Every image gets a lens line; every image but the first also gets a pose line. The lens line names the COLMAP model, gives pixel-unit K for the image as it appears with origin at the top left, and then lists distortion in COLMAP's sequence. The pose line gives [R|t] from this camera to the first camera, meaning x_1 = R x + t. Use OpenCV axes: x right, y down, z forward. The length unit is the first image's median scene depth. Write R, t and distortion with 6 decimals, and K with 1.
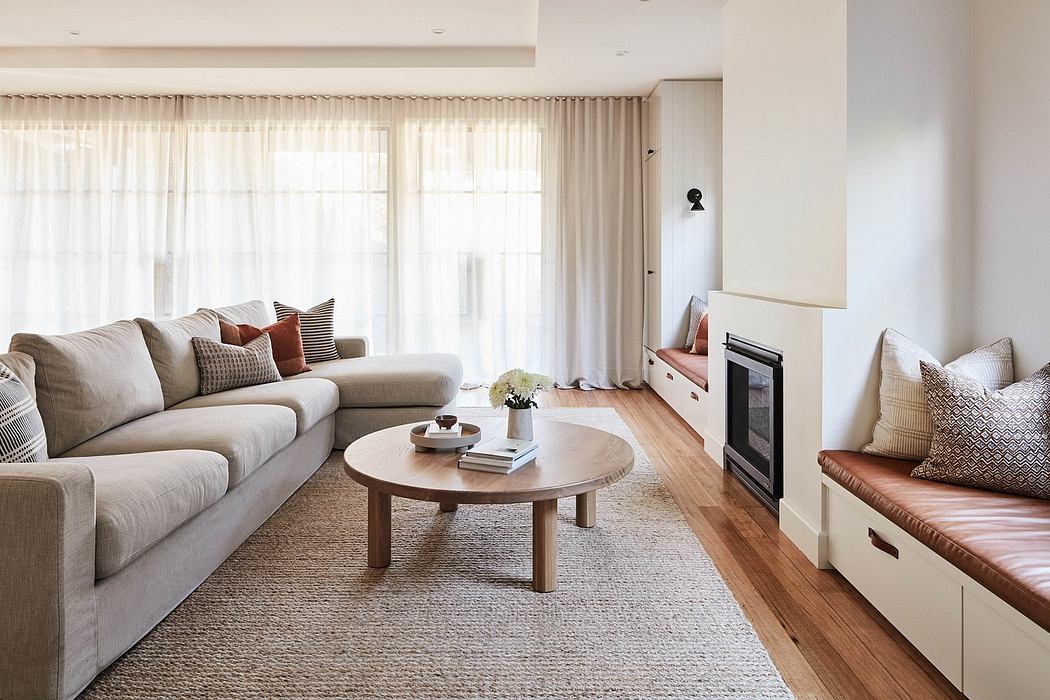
lens RADIAL K [[724.2, 0, 525.0], [0, 724.2, 350.0], [0, 0, 1]] dist [-0.008941, -0.003159]
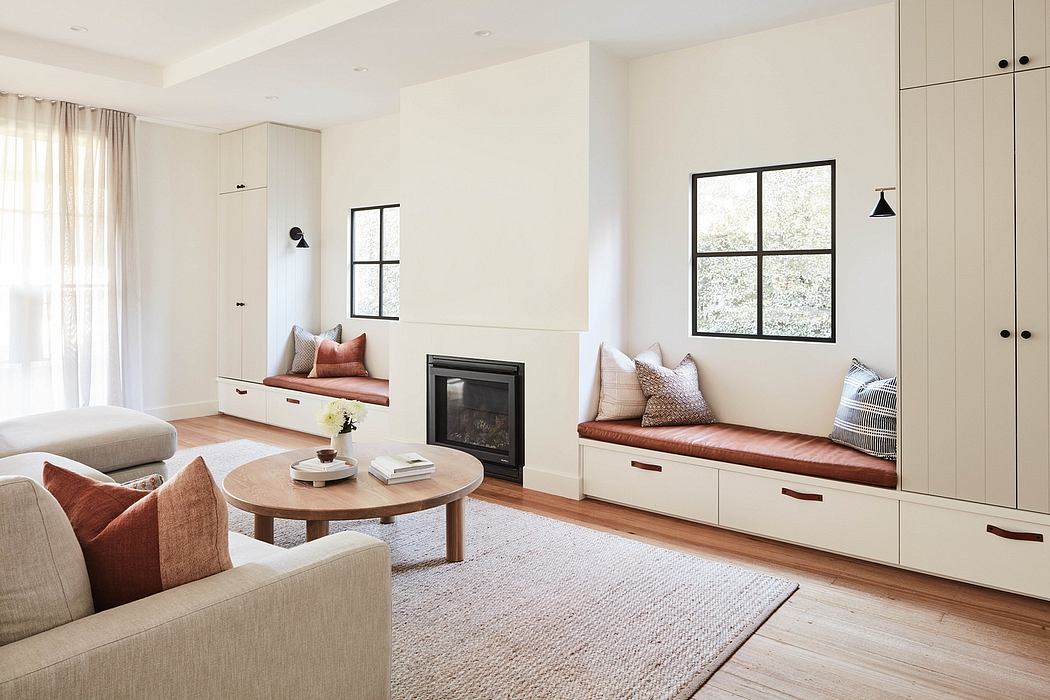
lens RADIAL K [[724.2, 0, 525.0], [0, 724.2, 350.0], [0, 0, 1]] dist [-0.008941, -0.003159]
pose [[0.613647, -0.064893, 0.786909, -0.877654], [0.086988, 0.996107, 0.014310, -0.049995], [-0.784774, 0.059670, 0.616903, 0.130295]]
